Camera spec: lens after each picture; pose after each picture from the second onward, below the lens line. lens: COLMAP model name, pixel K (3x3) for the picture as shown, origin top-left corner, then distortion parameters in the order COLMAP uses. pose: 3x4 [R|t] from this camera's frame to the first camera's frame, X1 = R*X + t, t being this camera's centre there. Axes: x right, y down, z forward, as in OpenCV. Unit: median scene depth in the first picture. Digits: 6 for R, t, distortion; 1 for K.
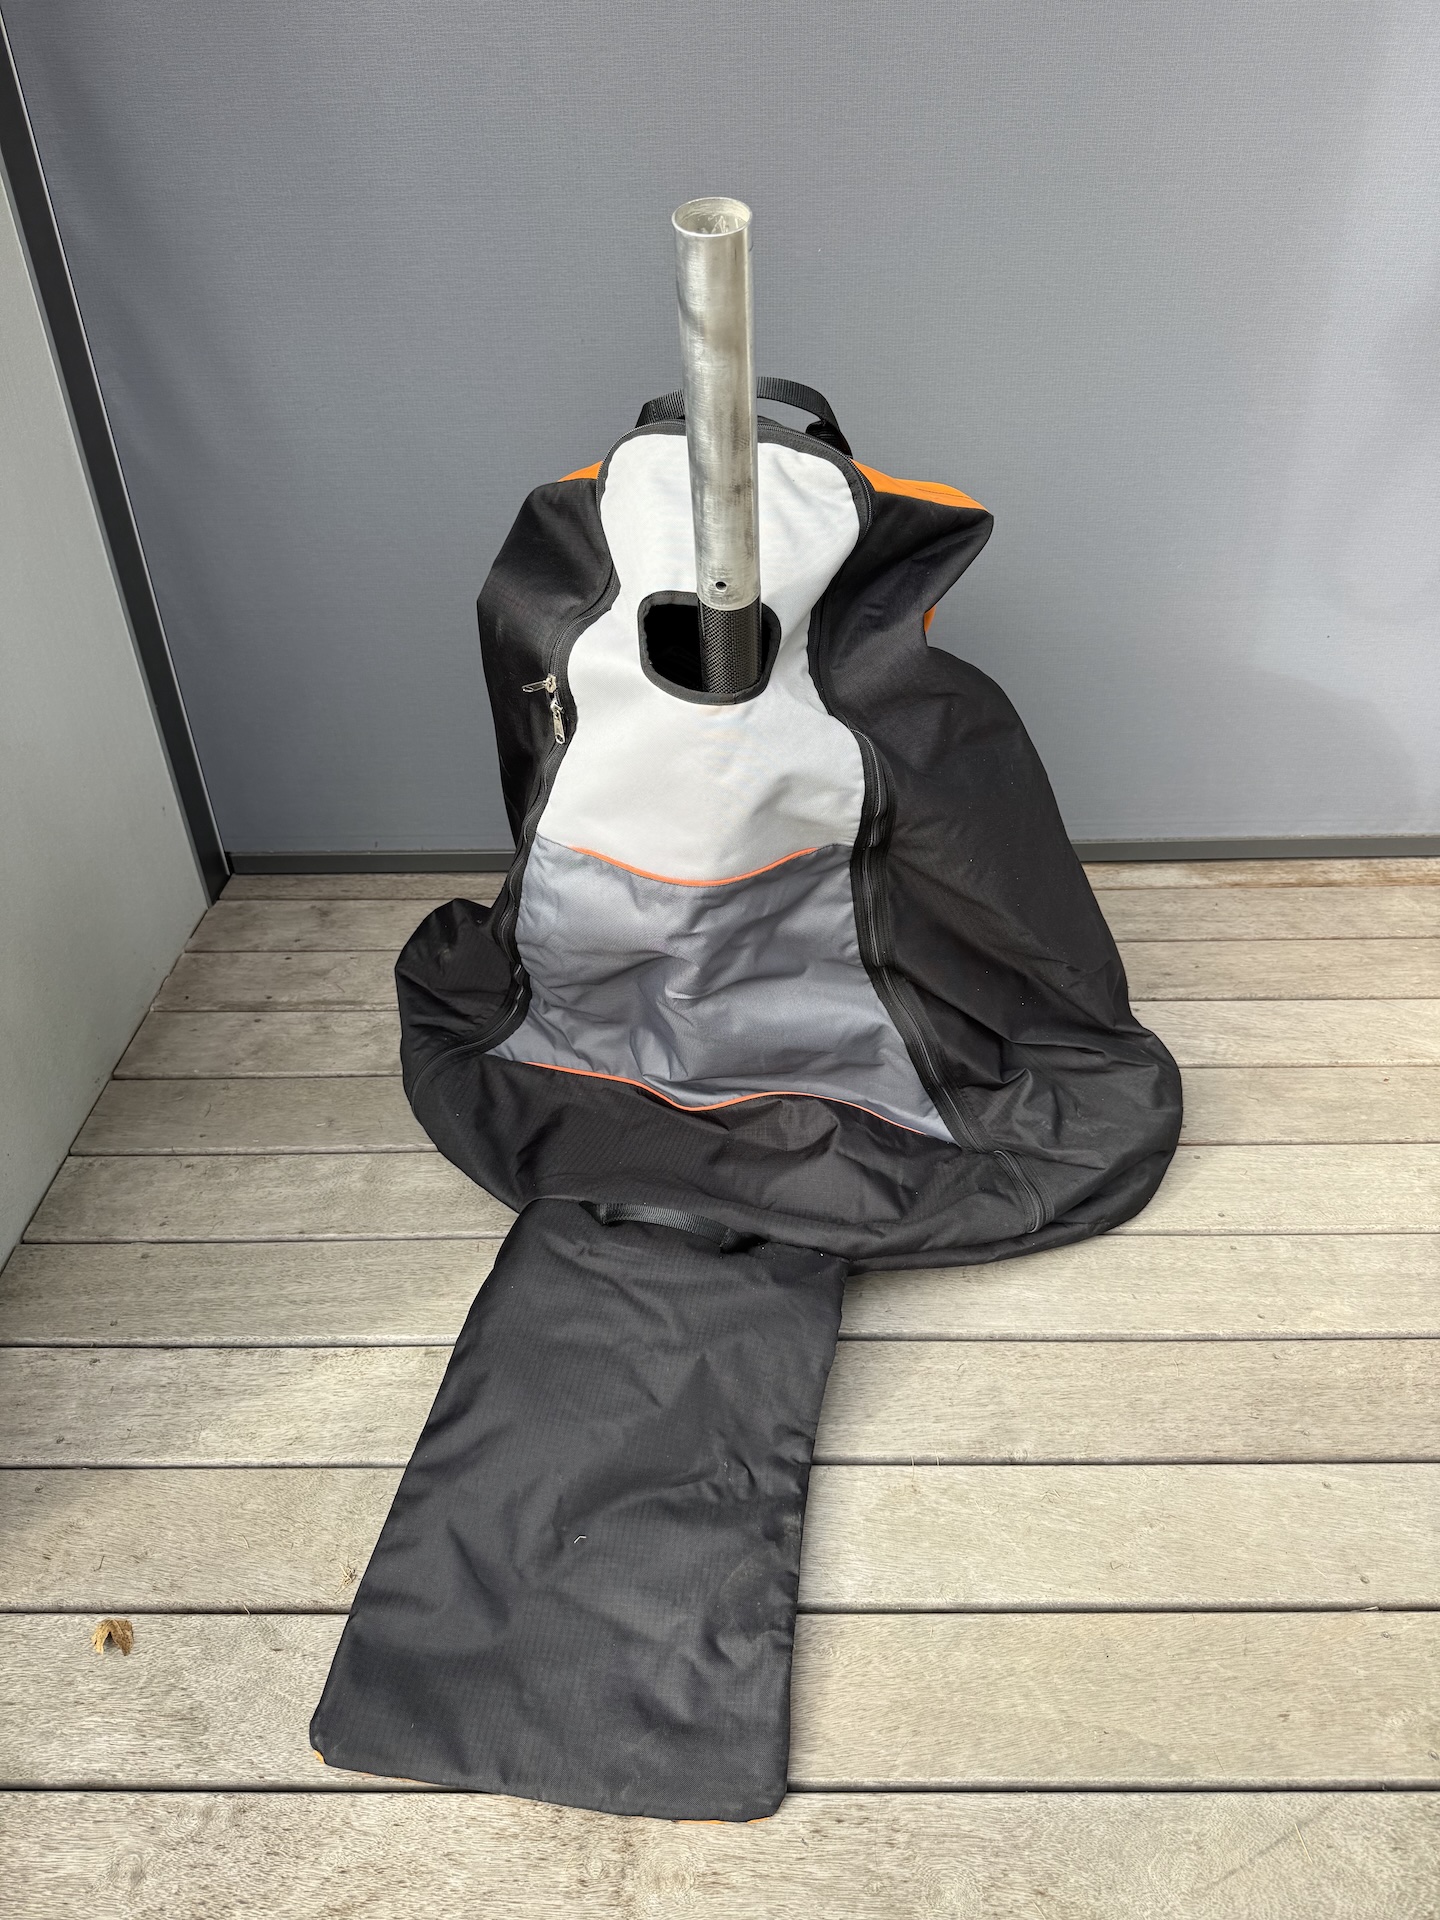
lens RADIAL K [[1392.4, 0, 724.8], [0, 1392.4, 940.6], [0, 0, 1]] dist [0.003828, -0.015964]
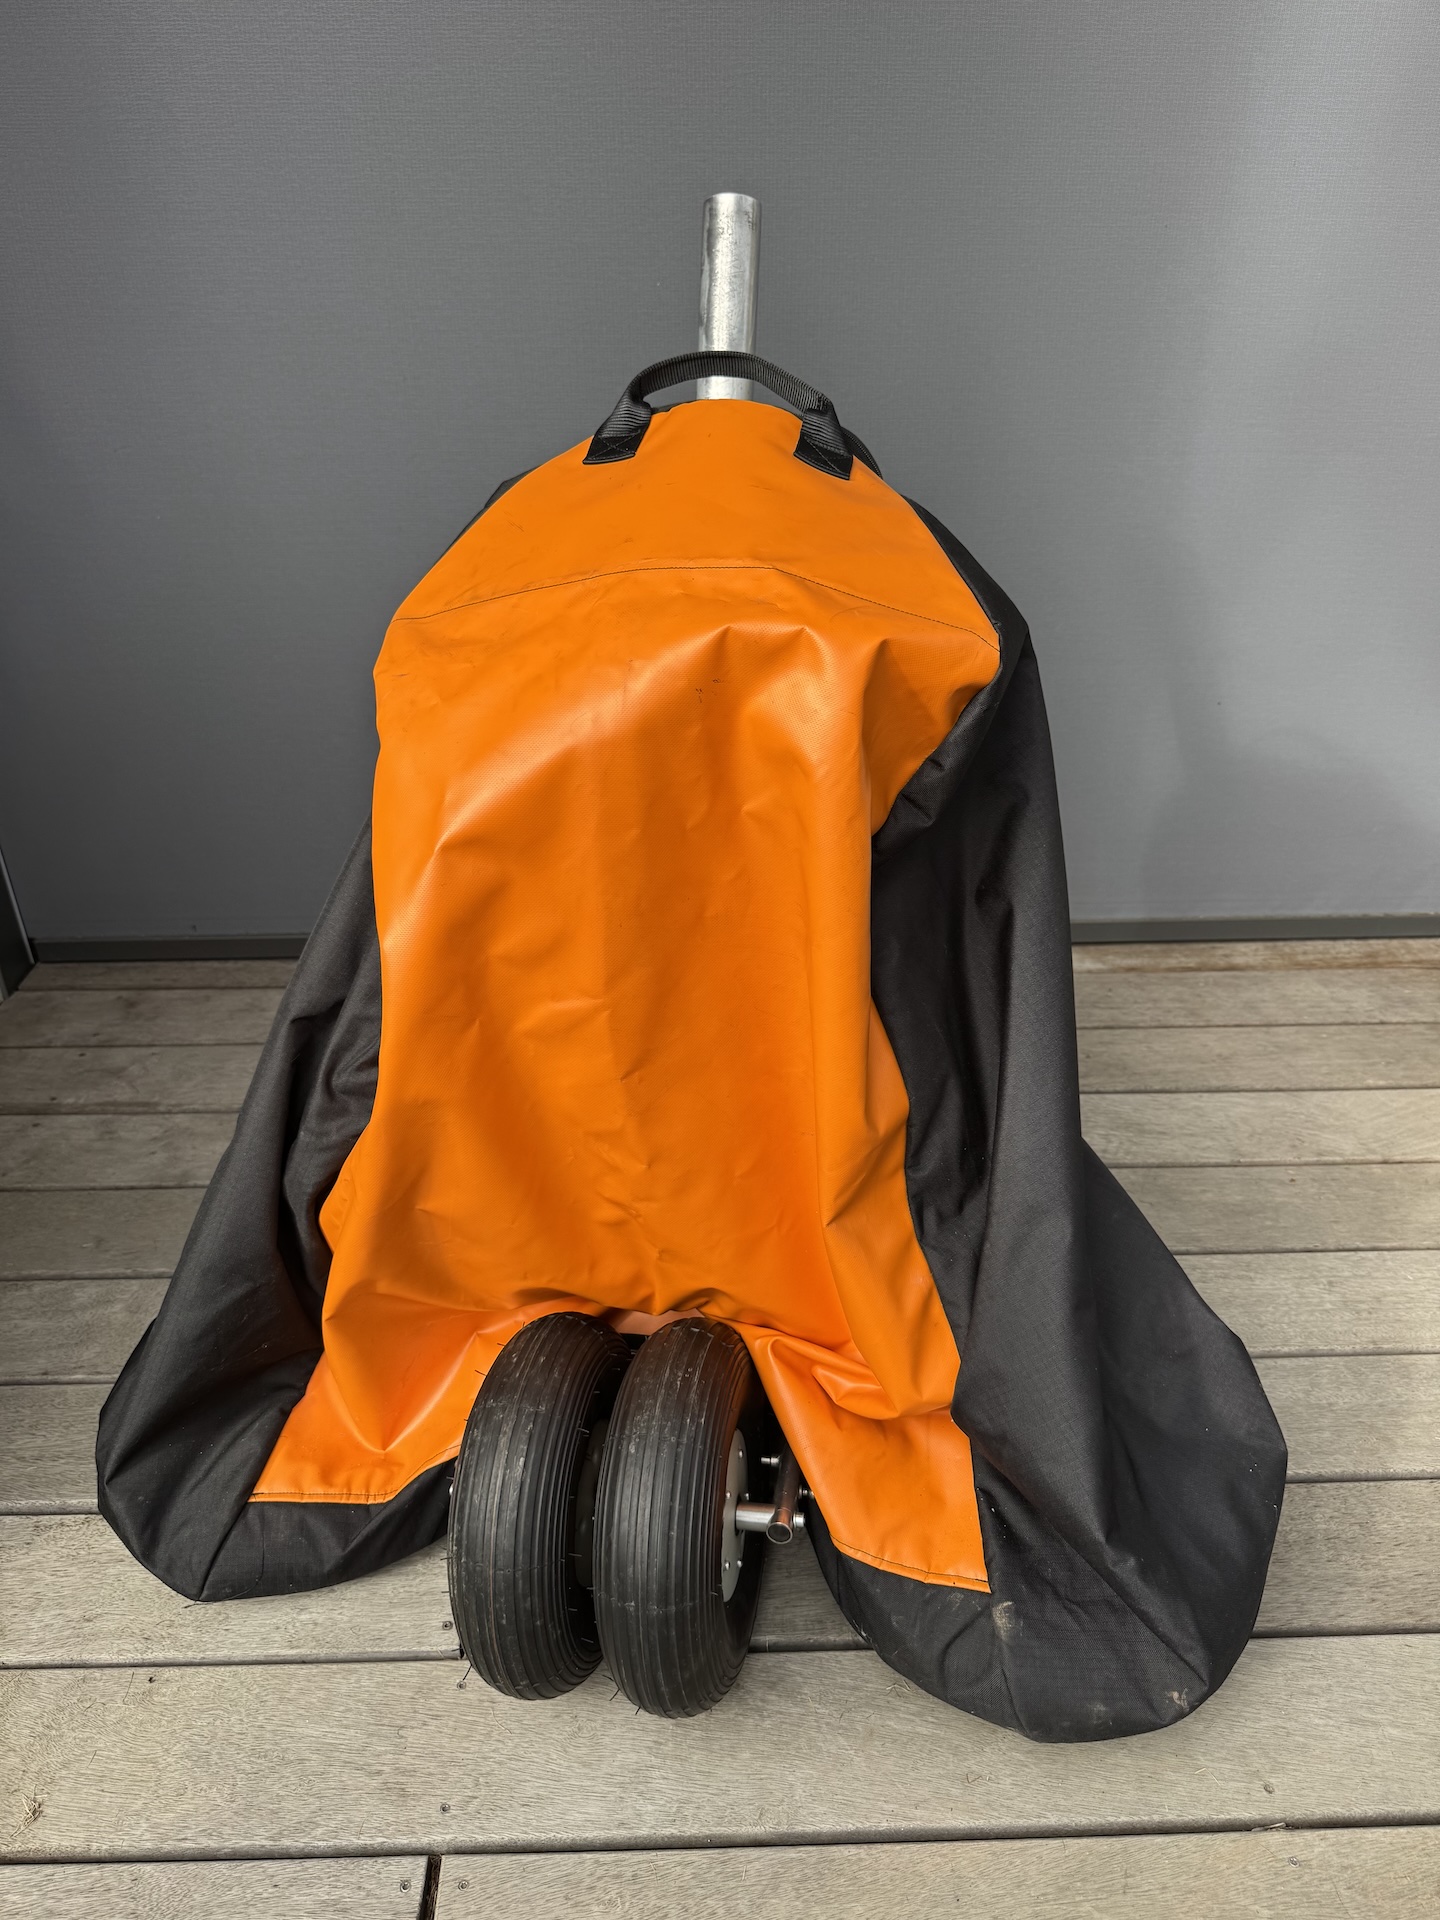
lens RADIAL K [[1392.4, 0, 715.3], [0, 1392.4, 942.2], [0, 0, 1]] dist [0.003828, -0.015964]
pose [[0.999416, -0.003852, 0.033944, 0.082340], [0.006239, 0.997492, -0.070505, 0.008317], [-0.033588, 0.070675, 0.996934, 0.117261]]
